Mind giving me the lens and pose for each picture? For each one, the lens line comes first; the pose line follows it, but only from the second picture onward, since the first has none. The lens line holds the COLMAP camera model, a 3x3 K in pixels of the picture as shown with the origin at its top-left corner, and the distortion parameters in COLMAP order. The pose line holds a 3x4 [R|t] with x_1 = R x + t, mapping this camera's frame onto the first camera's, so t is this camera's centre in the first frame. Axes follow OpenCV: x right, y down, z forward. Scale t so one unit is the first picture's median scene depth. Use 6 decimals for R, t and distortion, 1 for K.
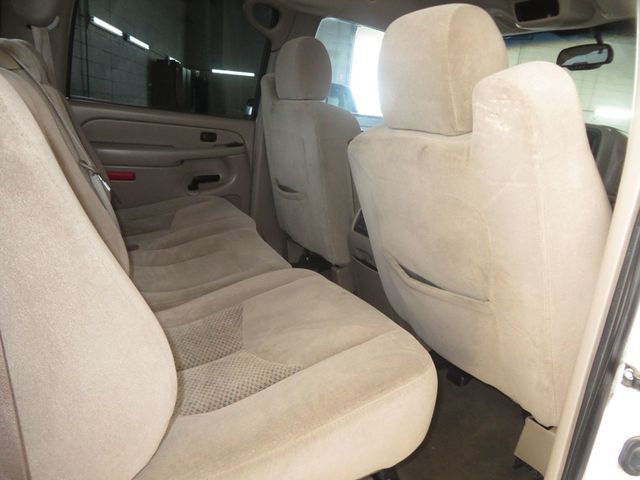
lens RADIAL K [[460.6, 0, 320.0], [0, 460.6, 240.0], [0, 0, 1]] dist [-0.007615, 0.006332]
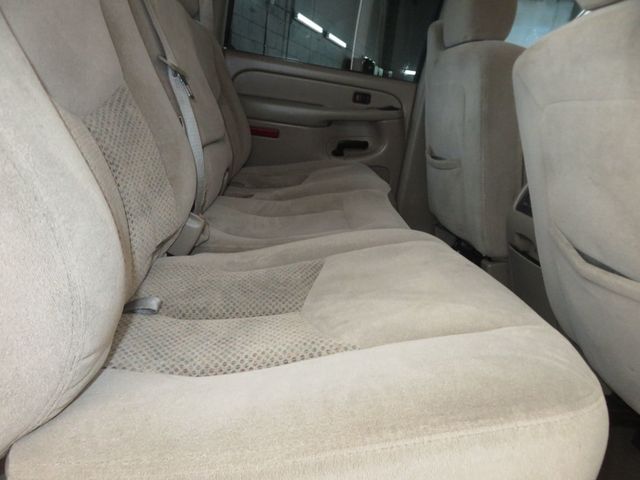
lens RADIAL K [[460.6, 0, 320.0], [0, 460.6, 240.0], [0, 0, 1]] dist [-0.007615, 0.006332]
pose [[0.922345, 0.138898, -0.360538, 0.049007], [-0.144226, 0.989469, 0.012231, 0.056528], [0.358440, 0.040718, 0.932664, 0.170402]]
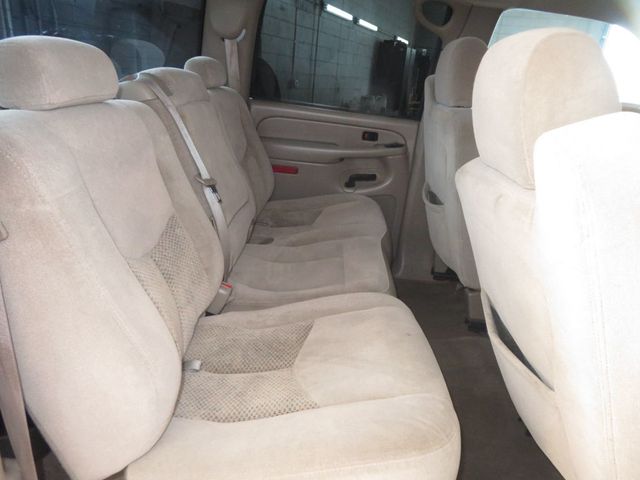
lens RADIAL K [[460.6, 0, 320.0], [0, 460.6, 240.0], [0, 0, 1]] dist [-0.007615, 0.006332]
pose [[0.891417, 0.147602, -0.428474, 0.147513], [-0.127078, 0.988954, 0.076299, -0.069626], [0.435003, -0.013565, 0.900327, 0.037363]]
